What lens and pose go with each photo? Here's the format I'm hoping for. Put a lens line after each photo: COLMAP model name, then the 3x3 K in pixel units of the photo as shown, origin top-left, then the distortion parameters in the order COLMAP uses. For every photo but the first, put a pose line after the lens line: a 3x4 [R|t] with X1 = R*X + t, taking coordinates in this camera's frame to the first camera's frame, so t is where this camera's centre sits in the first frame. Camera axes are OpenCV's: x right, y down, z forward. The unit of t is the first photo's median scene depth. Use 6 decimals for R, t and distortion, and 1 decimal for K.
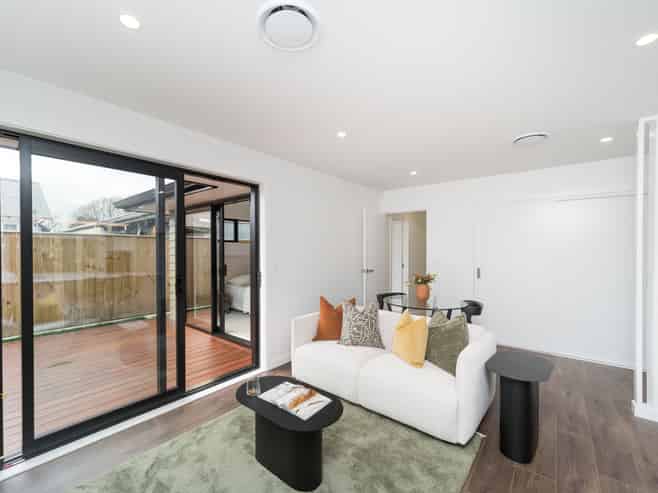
lens RADIAL K [[285.5, 0, 326.4], [0, 285.5, 248.0], [0, 0, 1]] dist [-0.000117, 0.000006]
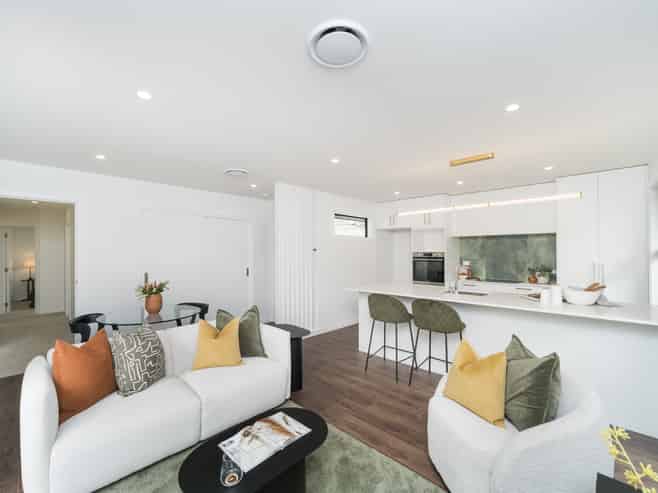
lens RADIAL K [[285.5, 0, 326.1], [0, 285.5, 250.3], [0, 0, 1]] dist [-0.000117, 0.000006]
pose [[0.097695, 0.009761, 0.995169, -0.648630], [0.005942, 0.999928, -0.010391, 0.009725], [-0.995199, 0.006929, 0.097630, 0.545523]]
